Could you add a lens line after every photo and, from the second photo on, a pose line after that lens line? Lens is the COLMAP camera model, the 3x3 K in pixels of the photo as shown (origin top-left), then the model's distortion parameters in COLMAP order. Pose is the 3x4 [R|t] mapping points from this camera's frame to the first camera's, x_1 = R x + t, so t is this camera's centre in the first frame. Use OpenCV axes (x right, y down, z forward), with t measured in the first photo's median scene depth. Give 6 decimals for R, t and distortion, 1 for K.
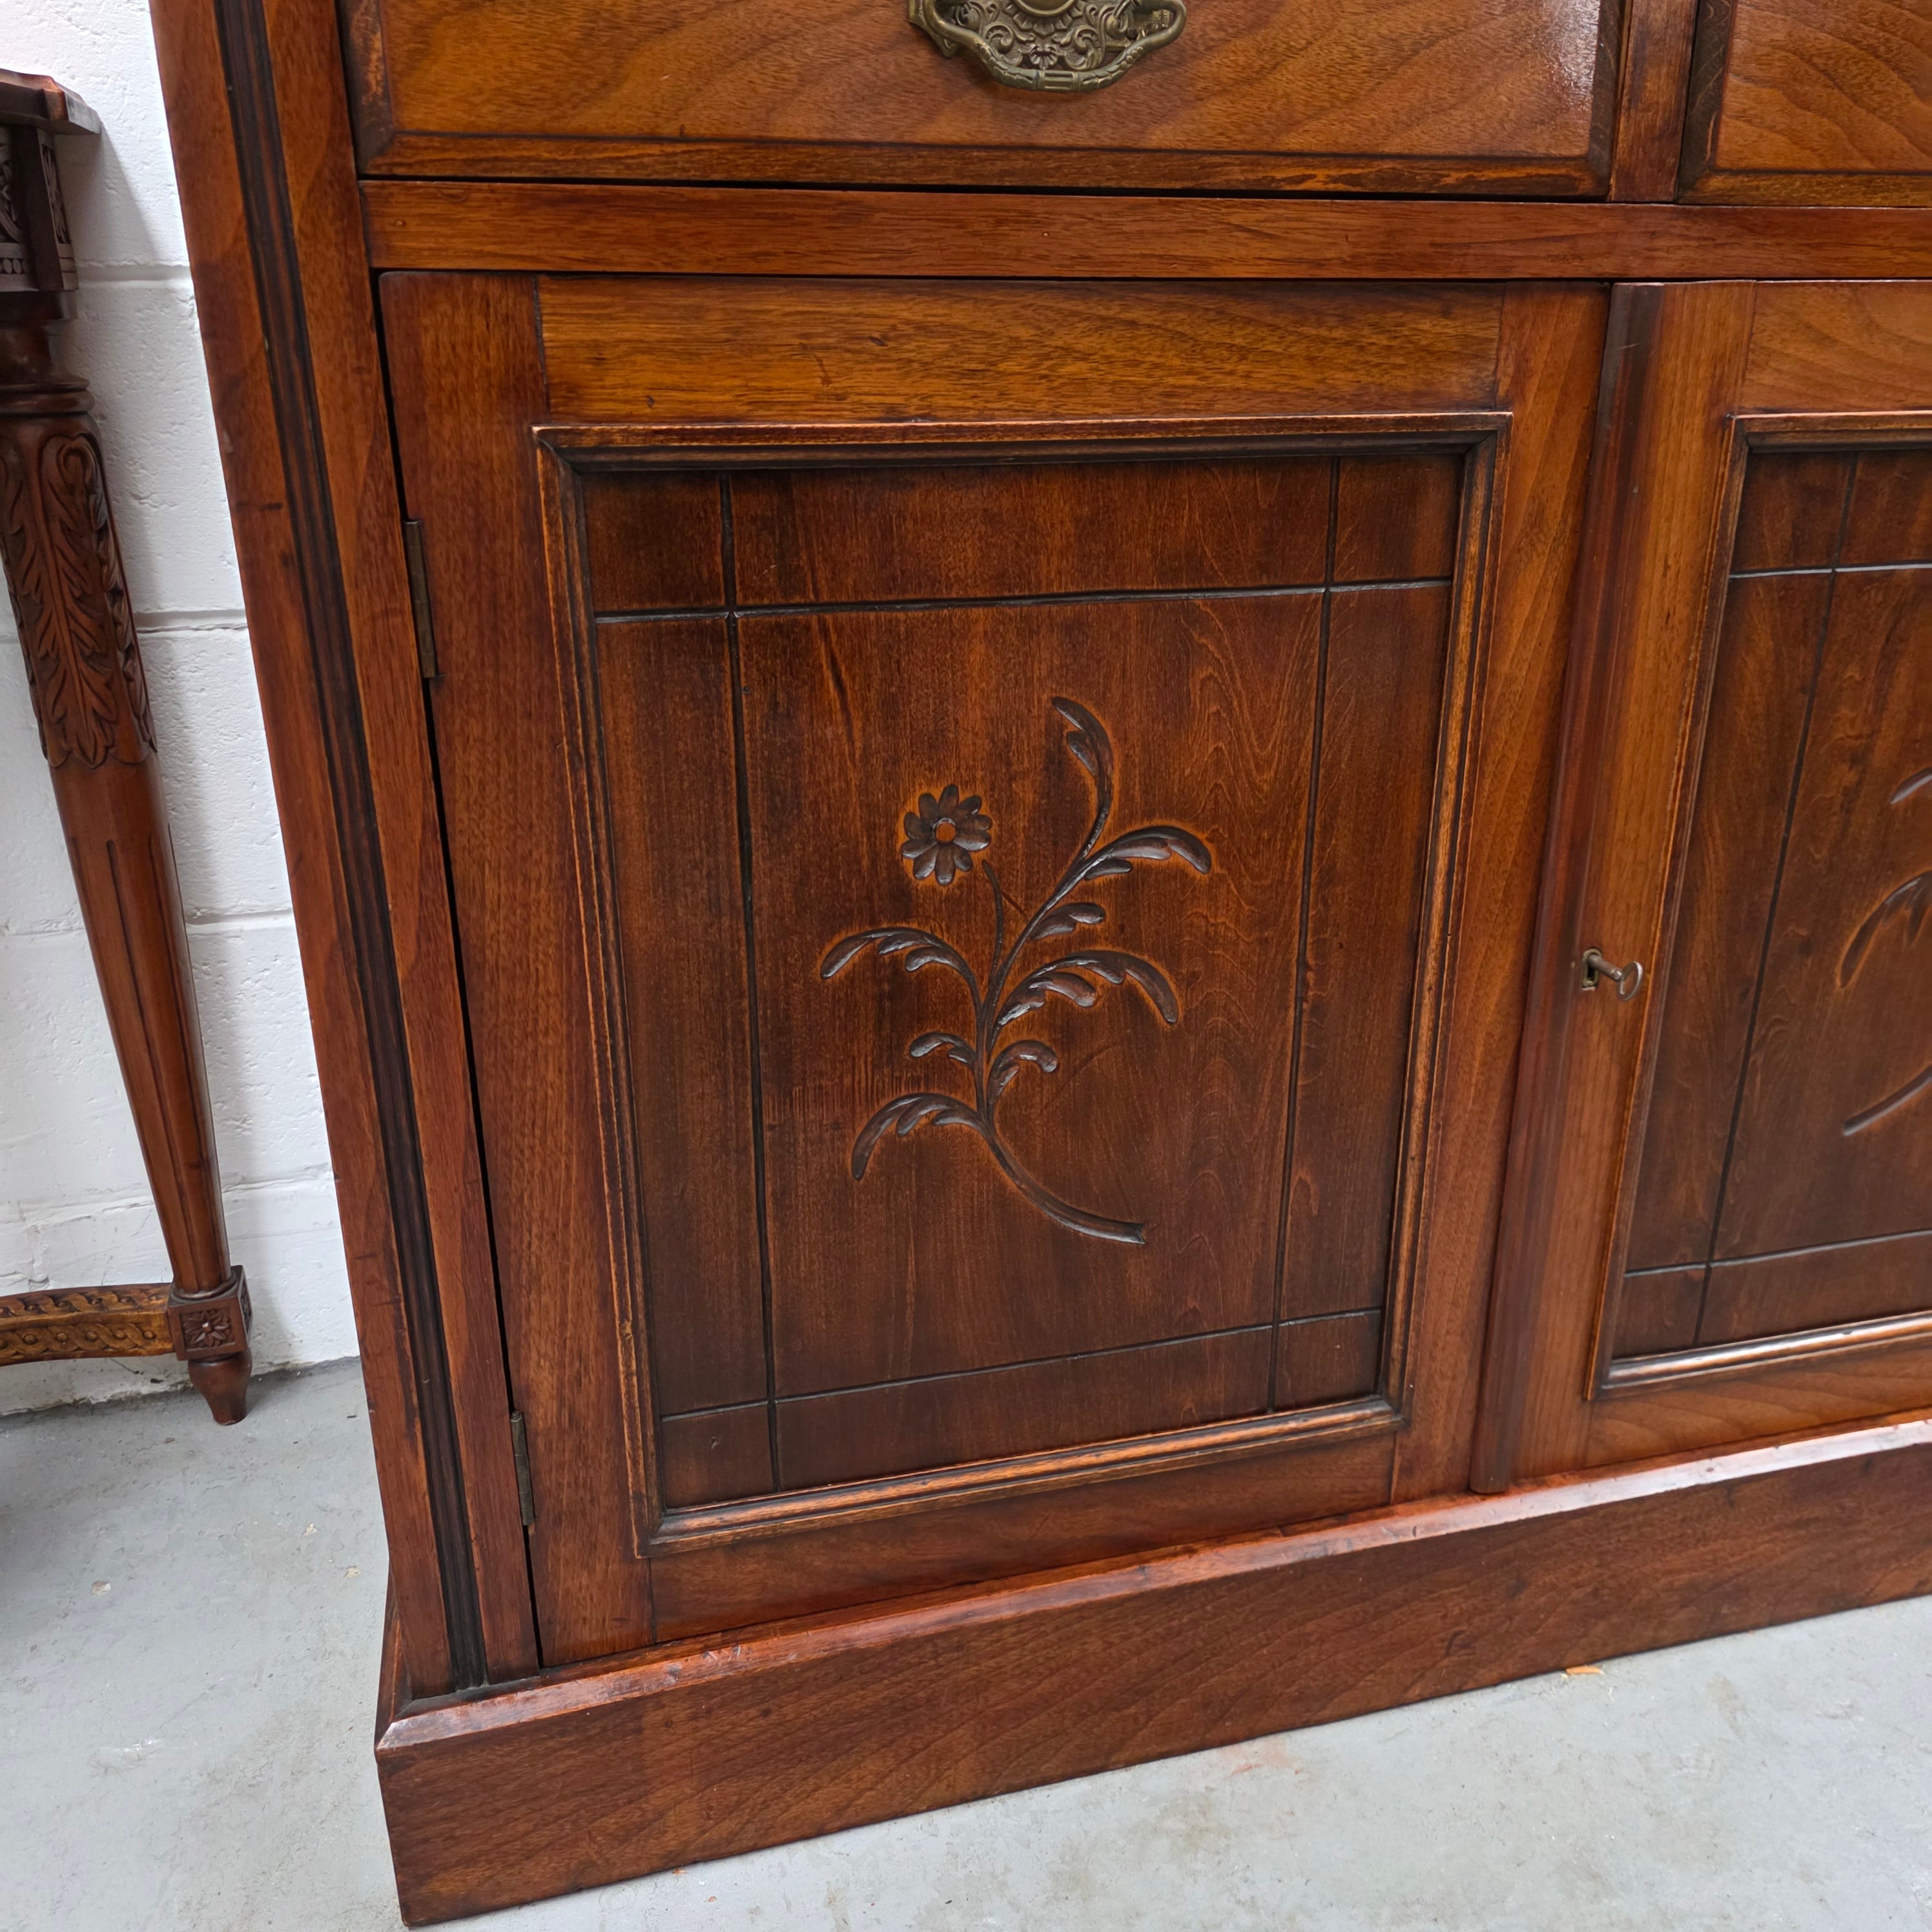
lens RADIAL K [[1727.6, 0, 974.7], [0, 1727.6, 991.9], [0, 0, 1]] dist [0.086148, -0.113264]
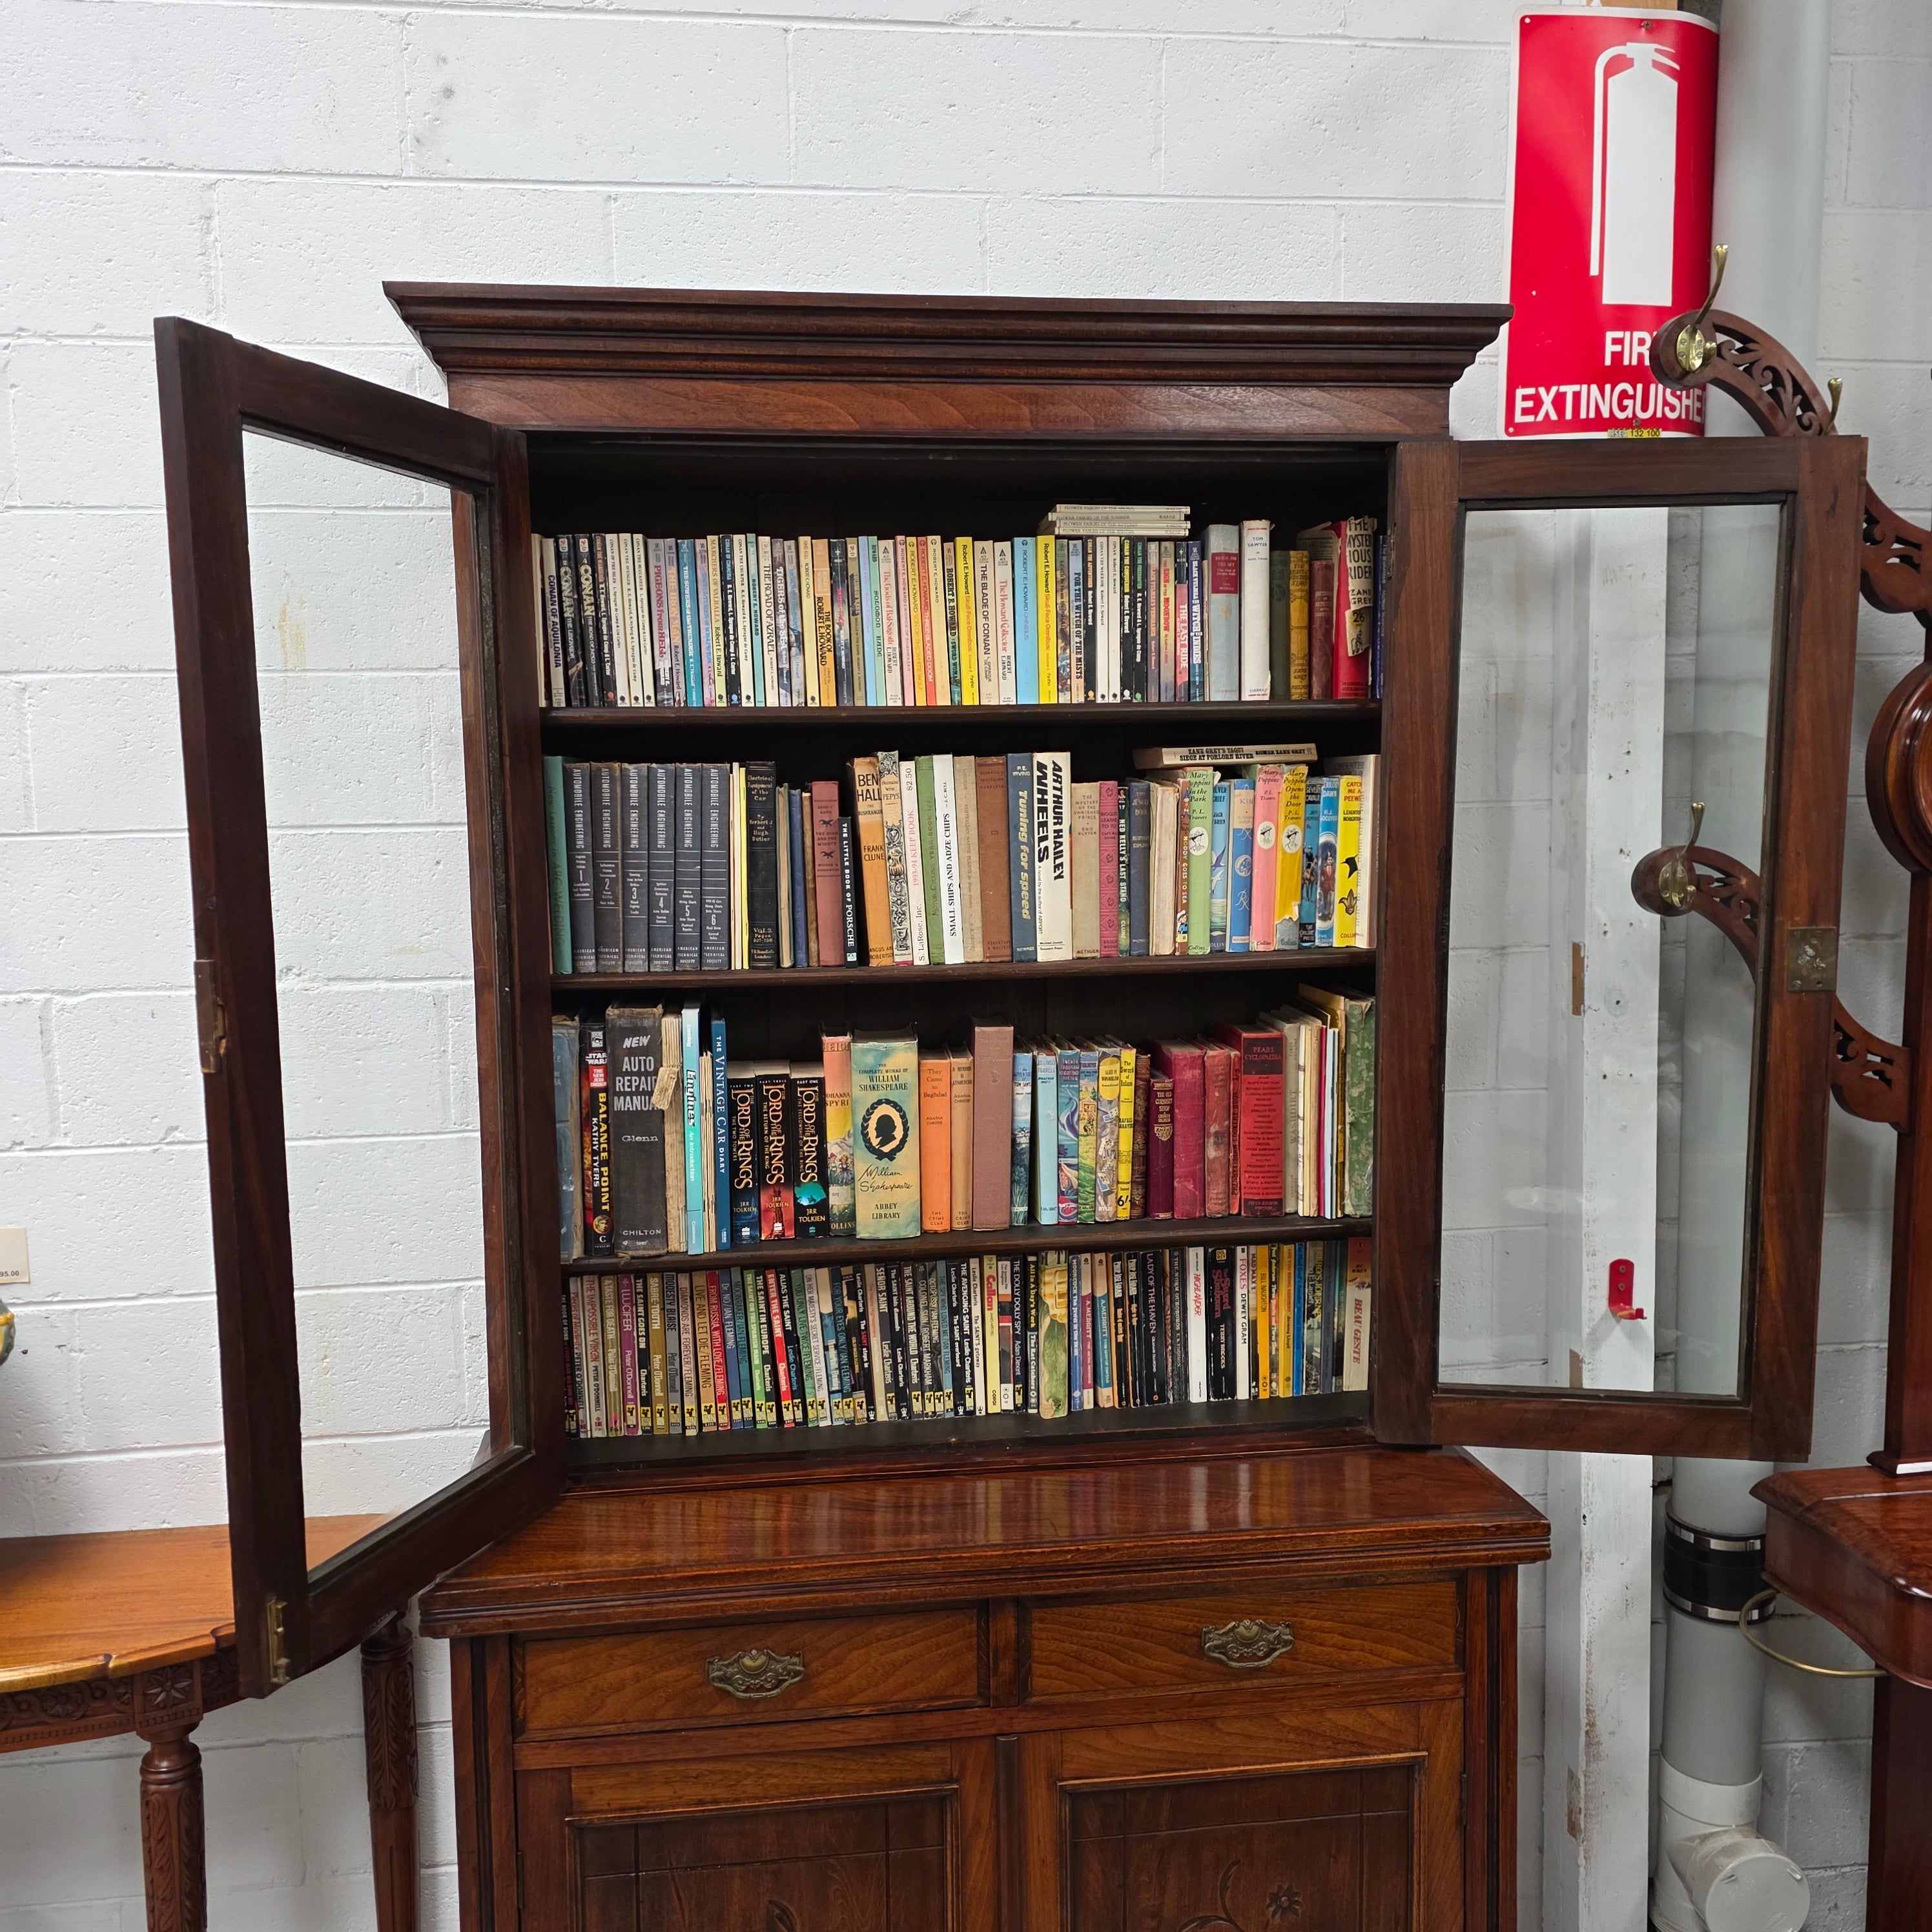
lens RADIAL K [[1726.3, 0, 942.8], [0, 1726.3, 967.1], [0, 0, 1]] dist [0.085348, -0.106822]
pose [[0.990672, 0.003343, -0.136229, 0.624910], [-0.040930, 0.960840, -0.274065, -0.772623], [0.129978, 0.277084, 0.952014, -1.699504]]
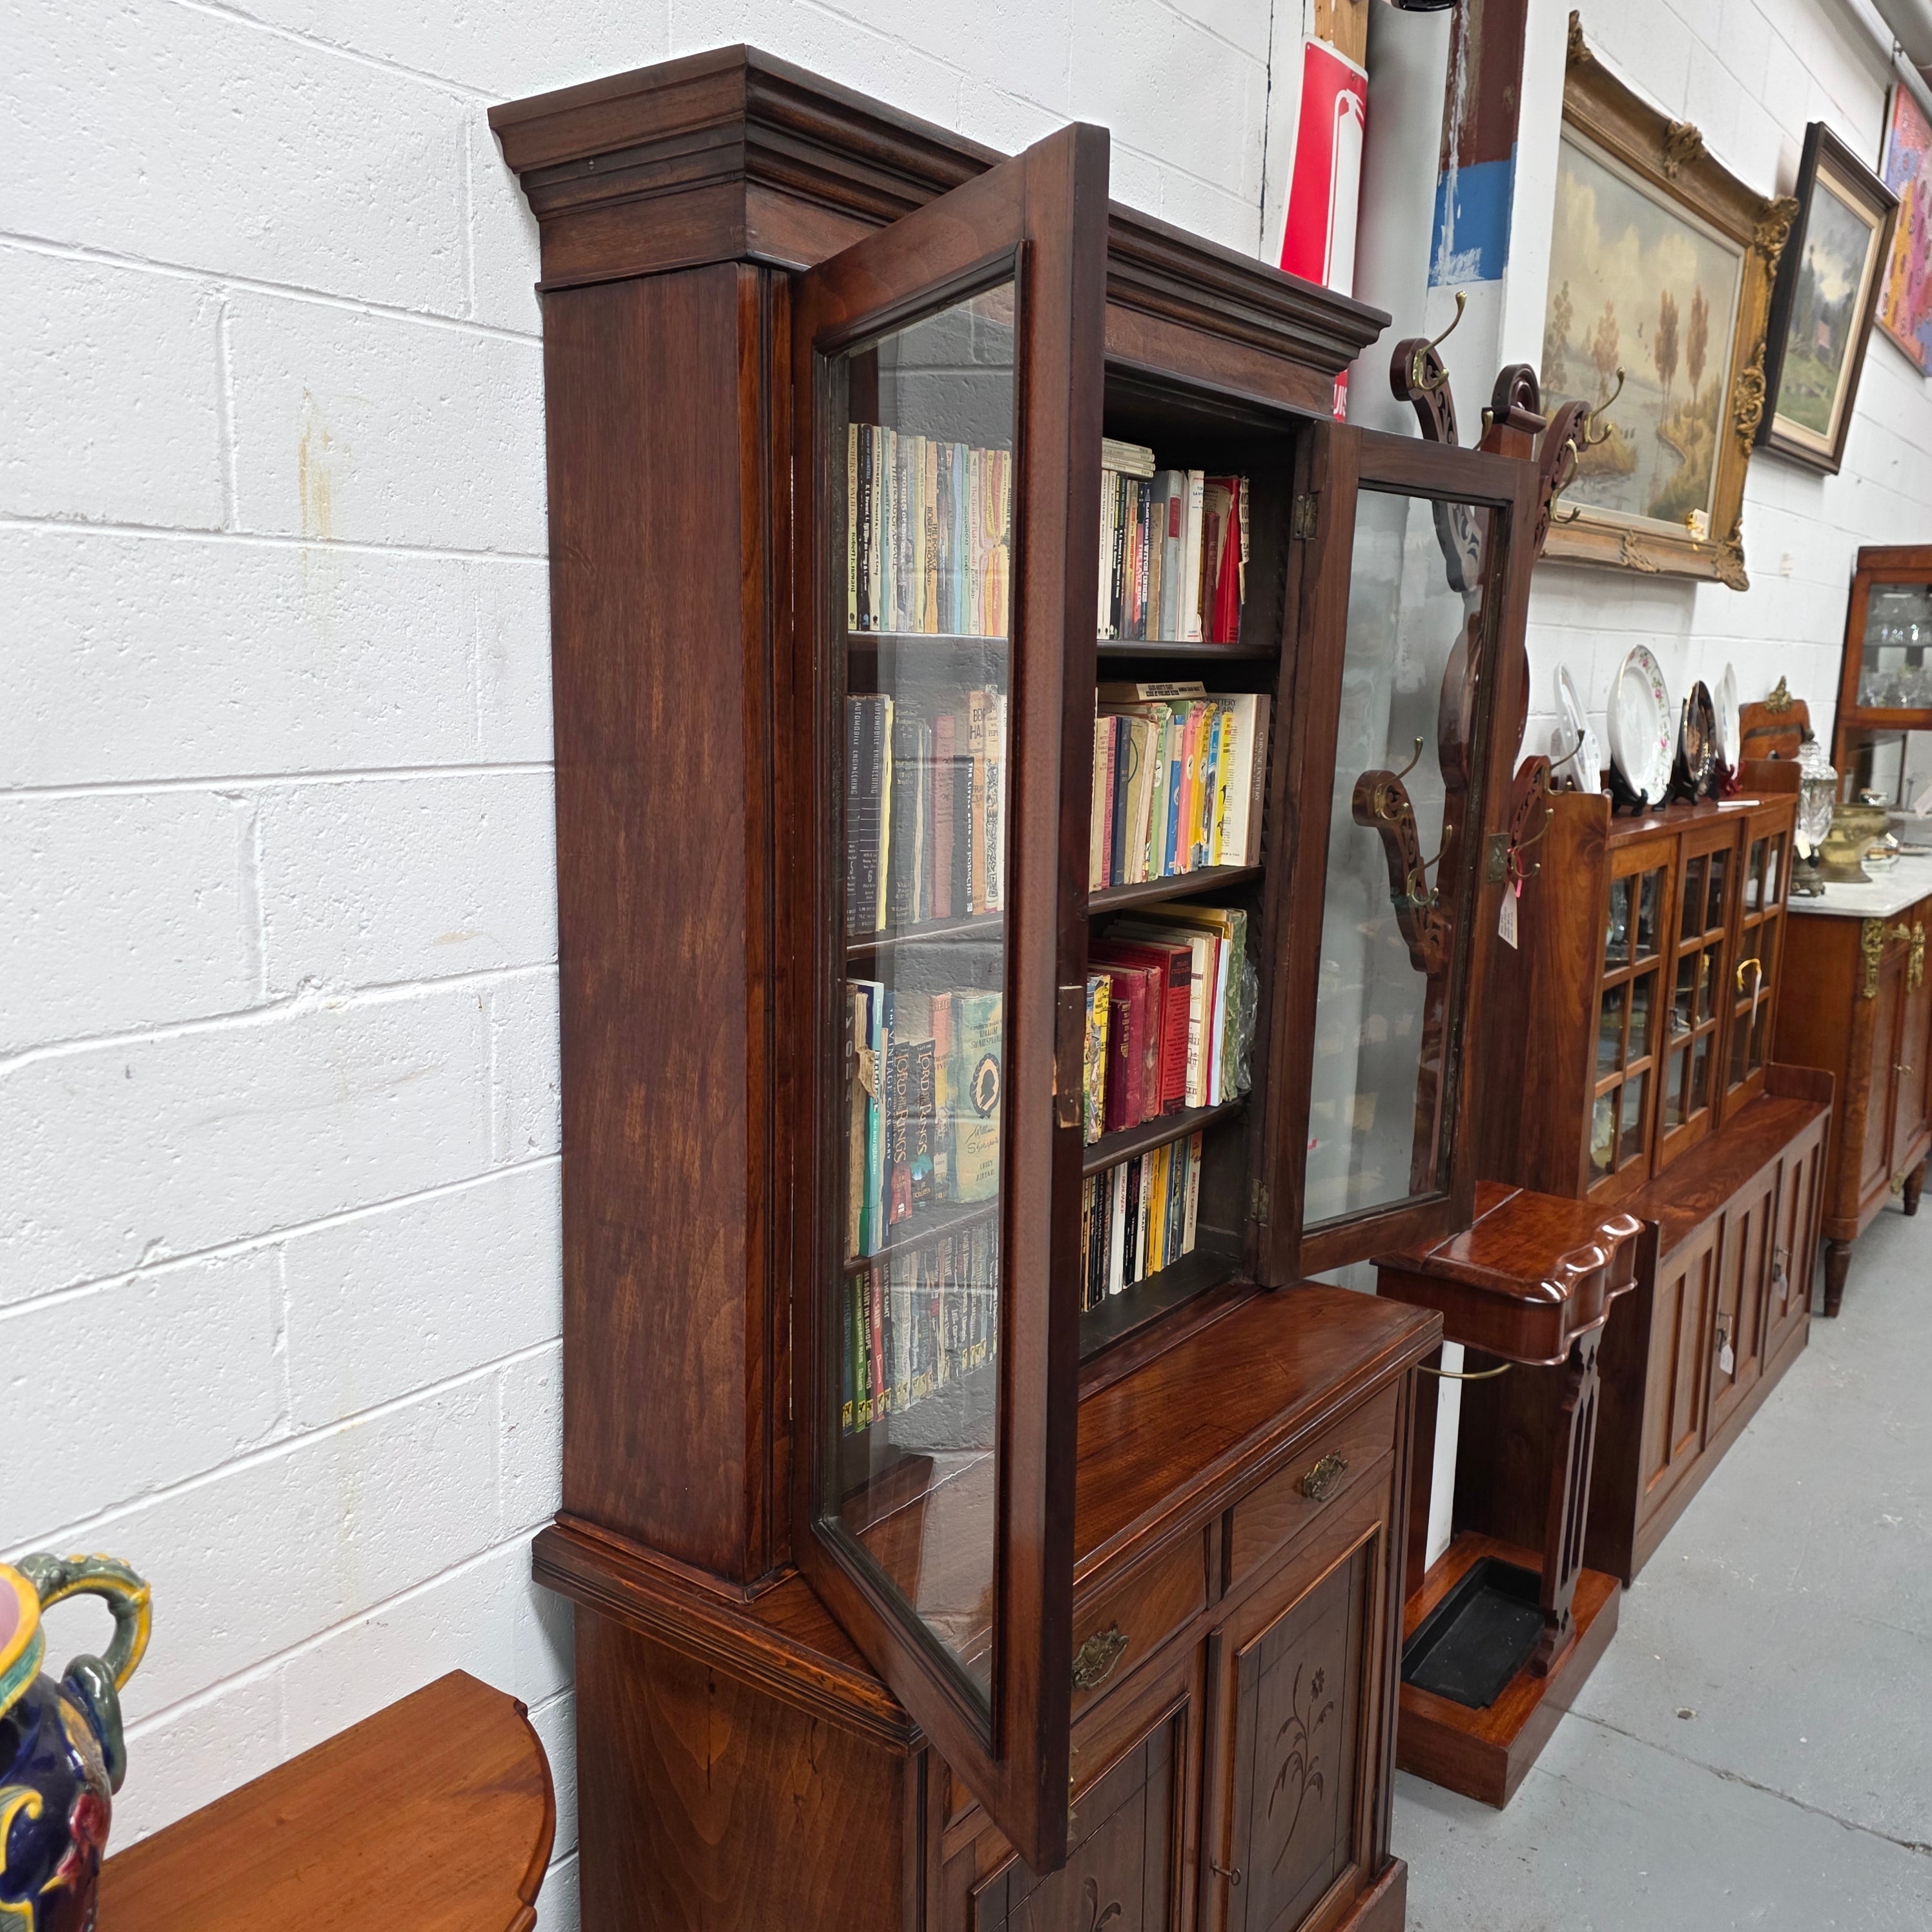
lens RADIAL K [[1727.6, 0, 954.4], [0, 1727.6, 970.2], [0, 0, 1]] dist [0.086148, -0.113264]
pose [[0.786151, -0.087917, 0.611750, -1.470542], [0.206612, 0.970266, -0.126074, -1.124374], [-0.582476, 0.225508, 0.780940, -1.073314]]
